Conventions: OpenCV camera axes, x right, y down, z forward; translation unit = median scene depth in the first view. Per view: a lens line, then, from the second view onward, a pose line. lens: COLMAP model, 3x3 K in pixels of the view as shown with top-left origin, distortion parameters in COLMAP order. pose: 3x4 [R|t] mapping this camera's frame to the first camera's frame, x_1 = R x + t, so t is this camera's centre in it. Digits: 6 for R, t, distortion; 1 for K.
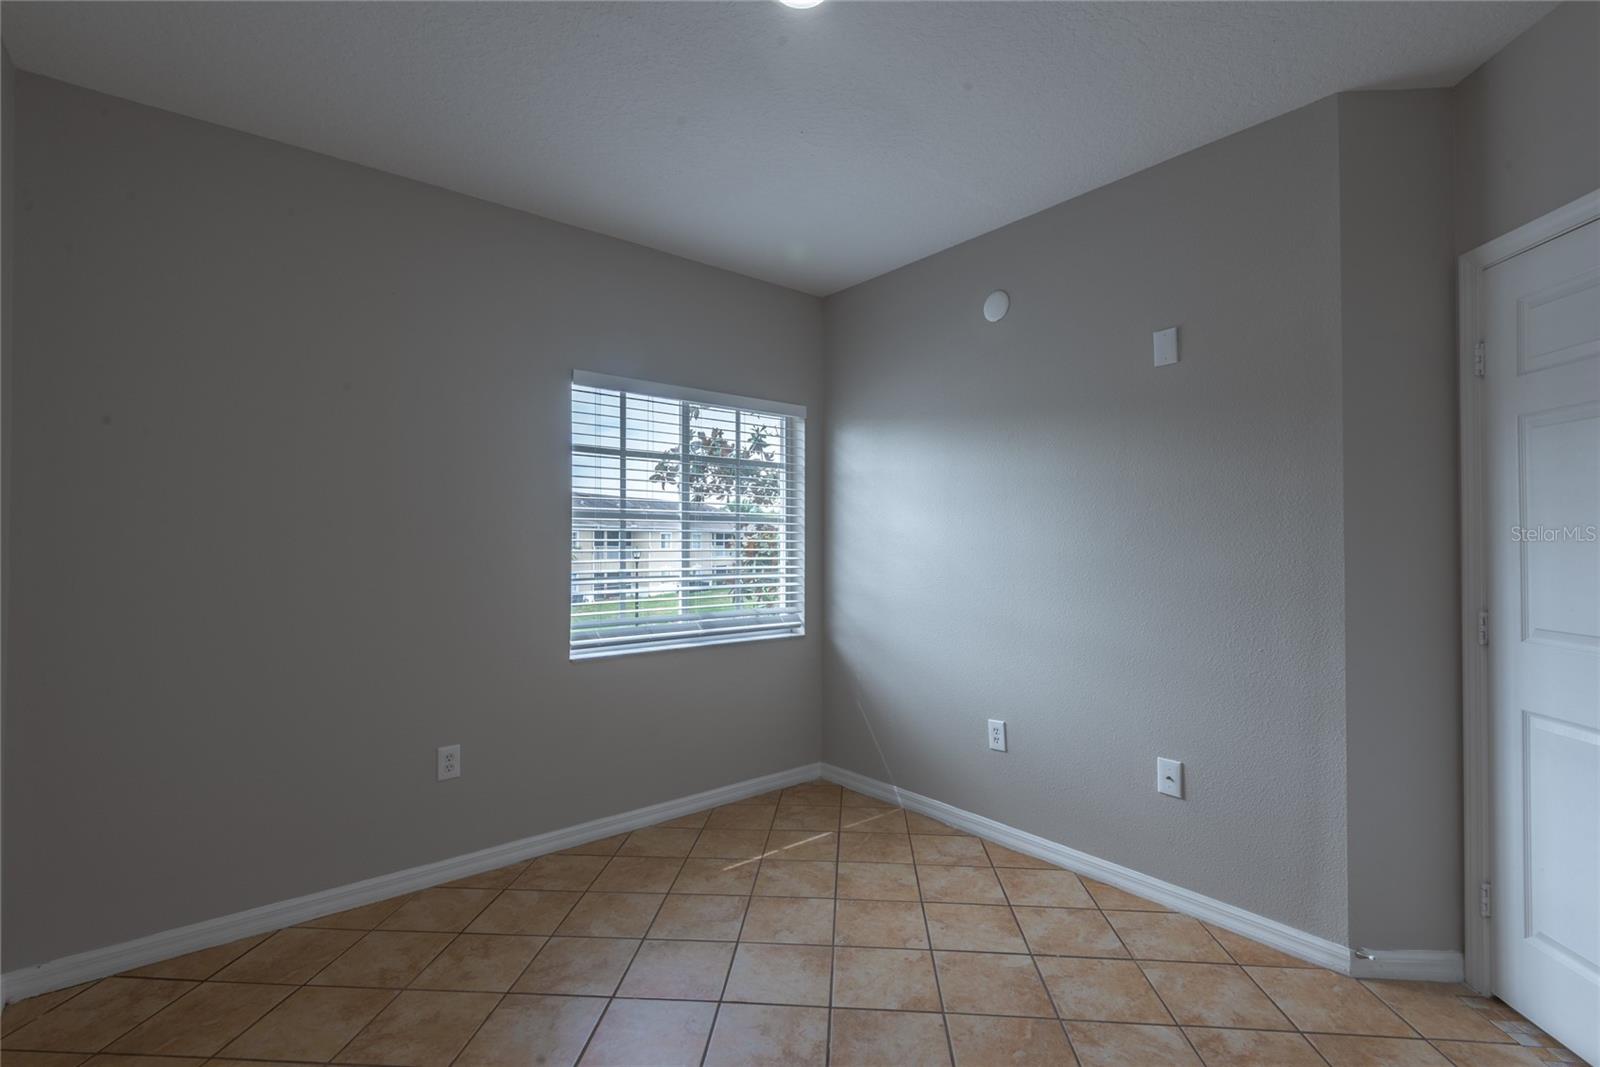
lens RADIAL K [[726.0, 0, 795.4], [0, 726.0, 533.6], [0, 0, 1]] dist [0.040534, -0.021621]
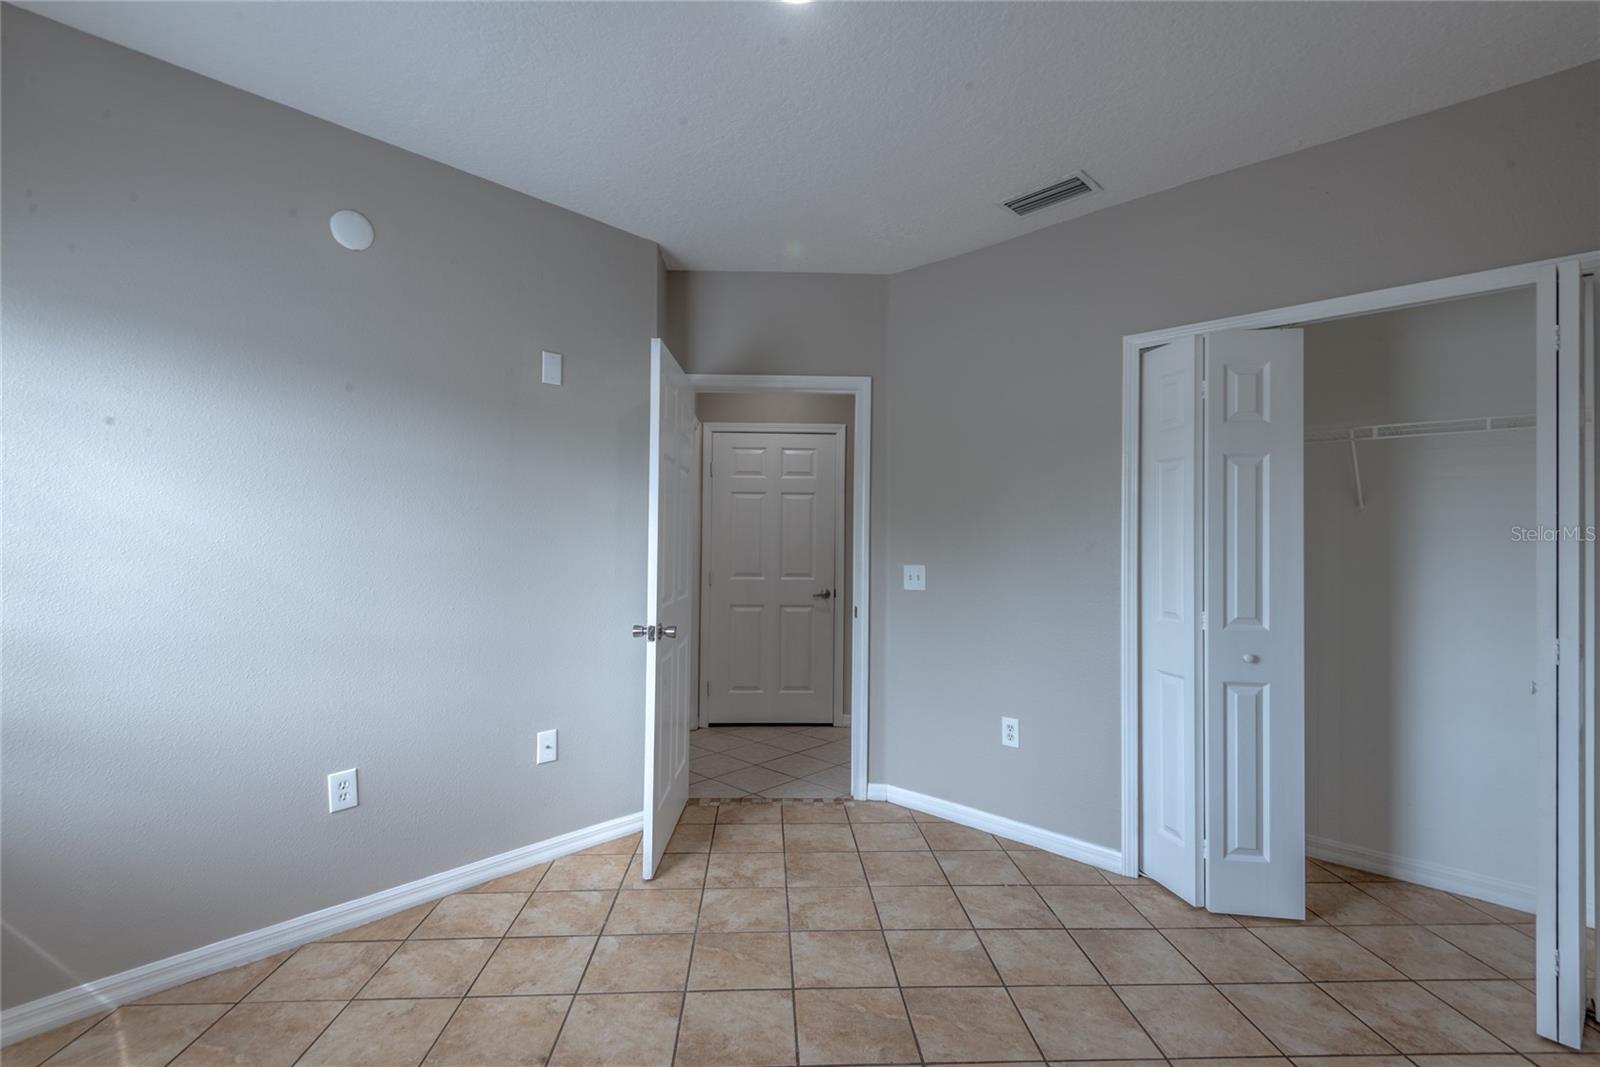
lens RADIAL K [[726.0, 0, 795.4], [0, 726.0, 533.6], [0, 0, 1]] dist [0.040534, -0.021621]
pose [[-0.117678, 0.012894, 0.992968, -0.660230], [-0.019555, 0.999692, -0.015299, 0.012124], [-0.992859, -0.021218, -0.117389, 0.753730]]
